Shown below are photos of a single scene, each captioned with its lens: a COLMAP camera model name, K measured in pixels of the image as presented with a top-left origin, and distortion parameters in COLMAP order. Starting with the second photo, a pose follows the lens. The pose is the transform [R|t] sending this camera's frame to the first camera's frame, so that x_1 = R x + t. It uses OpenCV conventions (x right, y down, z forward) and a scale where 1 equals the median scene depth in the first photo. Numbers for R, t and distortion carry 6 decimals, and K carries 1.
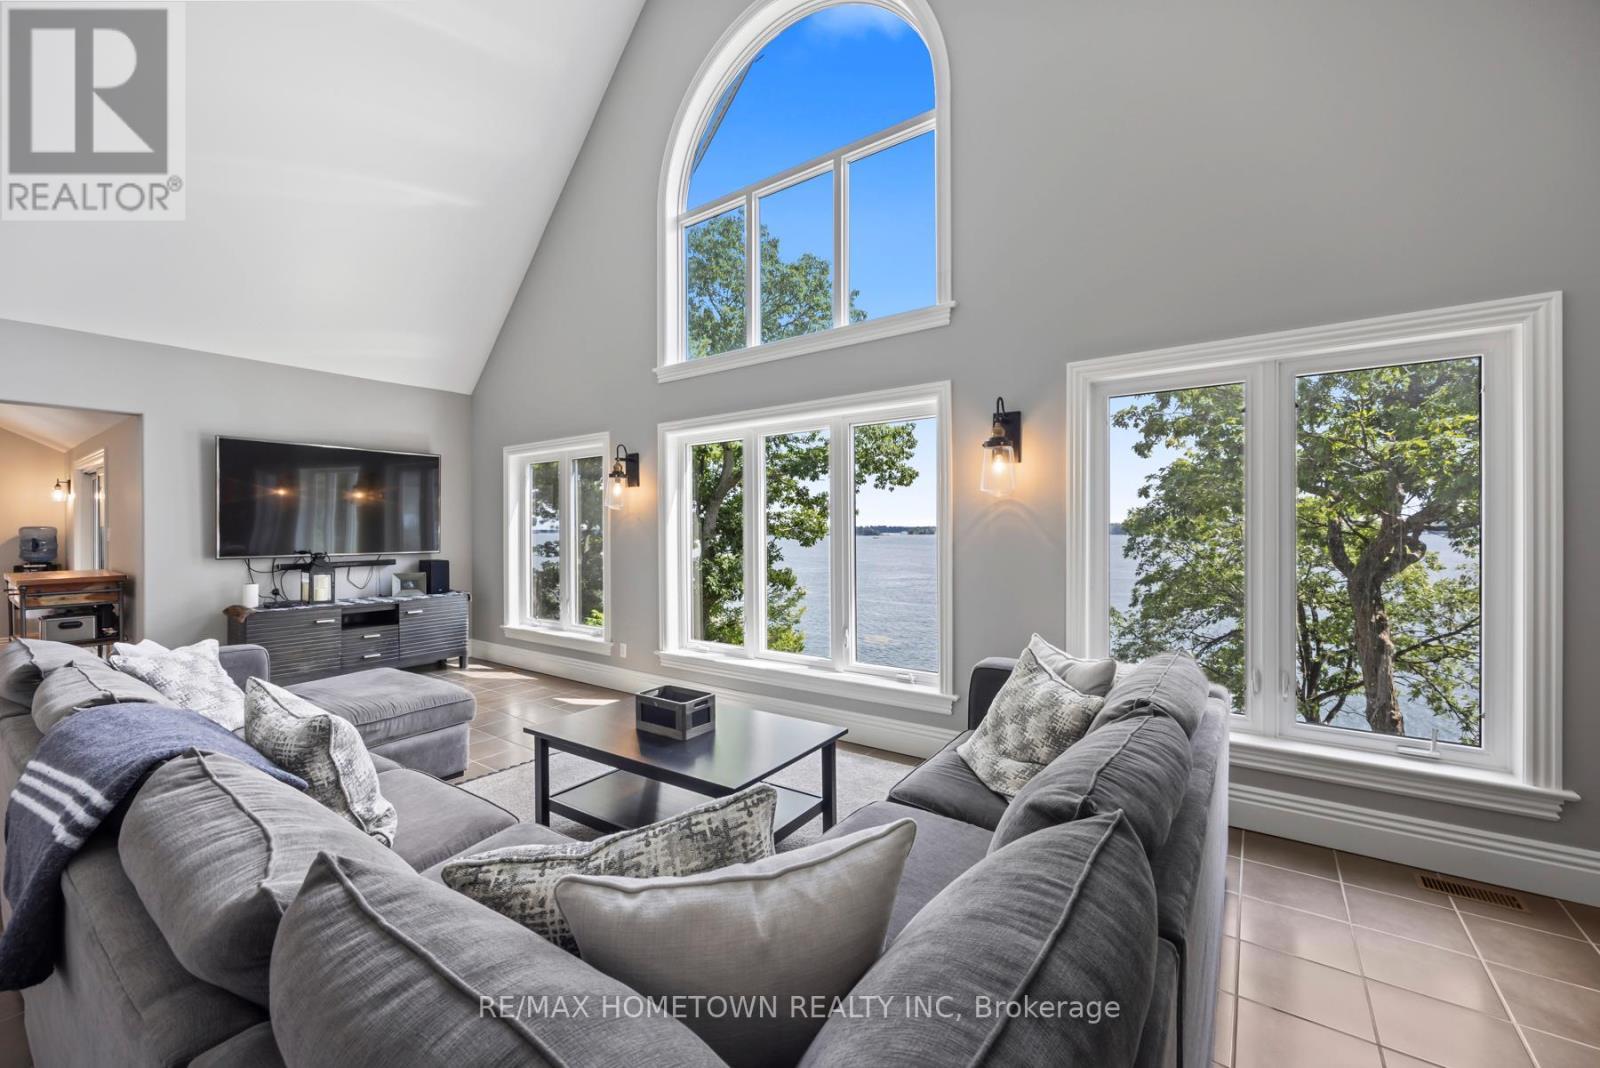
lens RADIAL K [[648.3, 0, 800.0], [0, 648.3, 534.0], [0, 0, 1]] dist [0.000102, 0.000099]
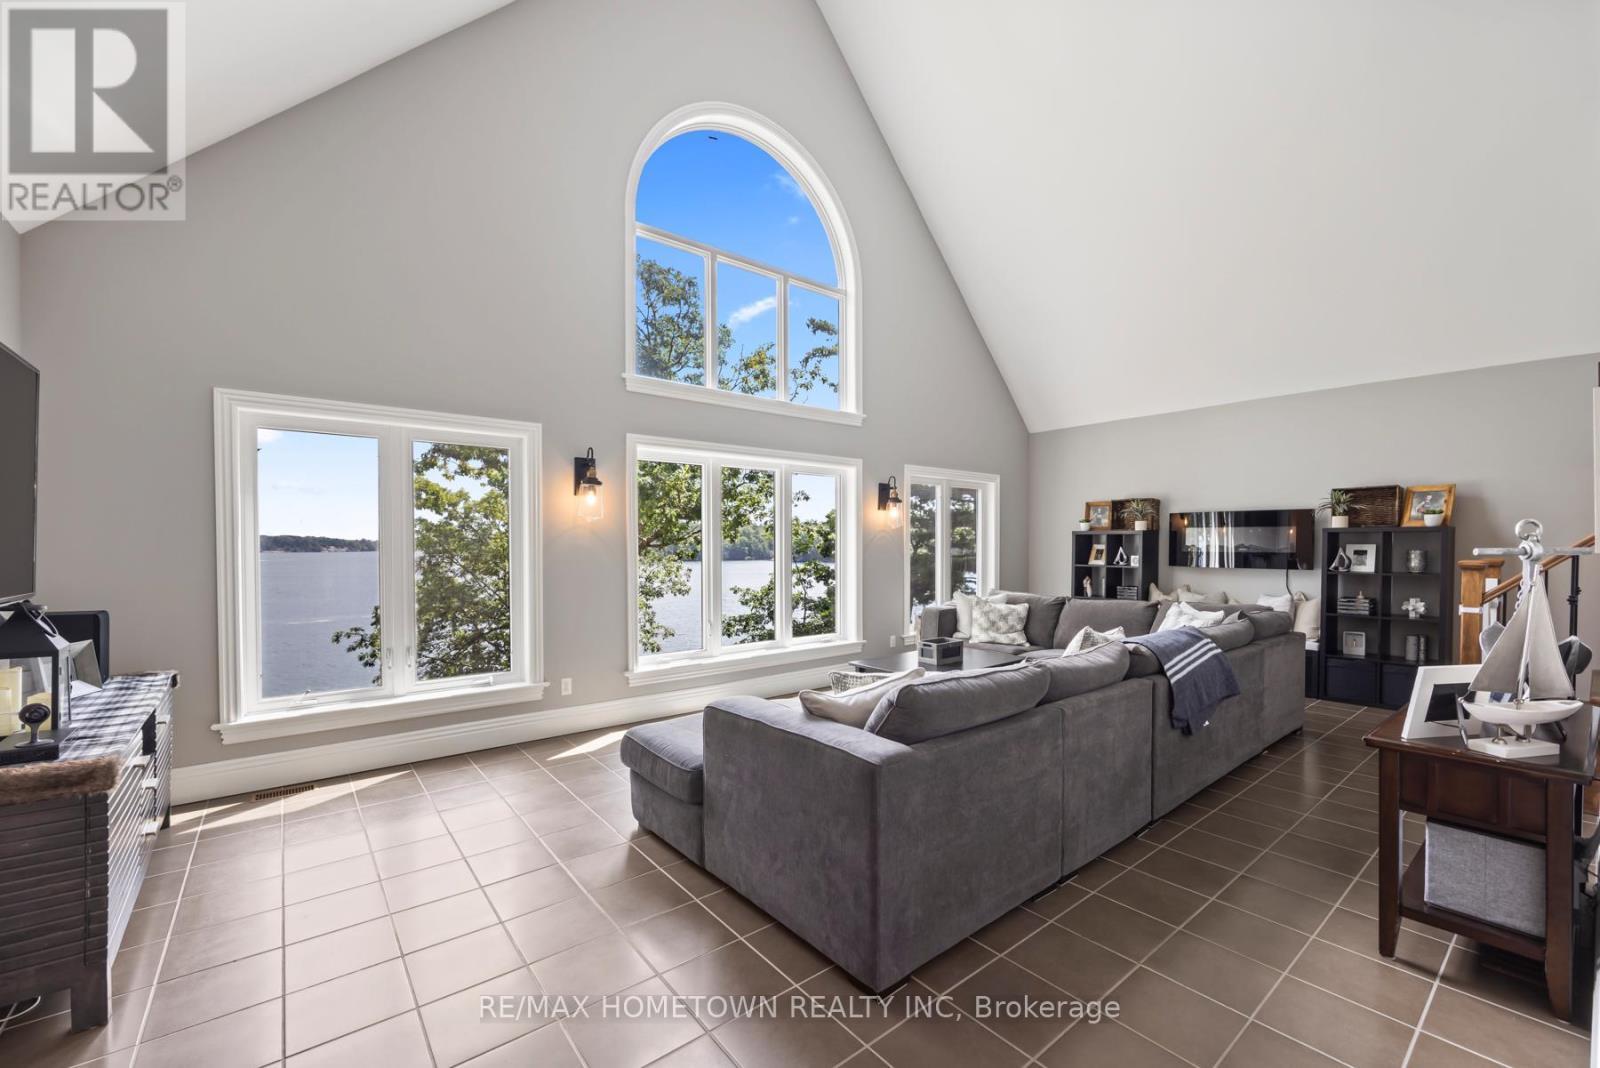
lens RADIAL K [[648.3, 0, 800.0], [0, 648.3, 534.0], [0, 0, 1]] dist [0.000102, 0.000099]
pose [[0.251949, 0.022073, 0.967489, -1.479608], [0.005981, 0.999685, -0.024365, 0.006189], [-0.967722, 0.011926, 0.251738, 0.719052]]
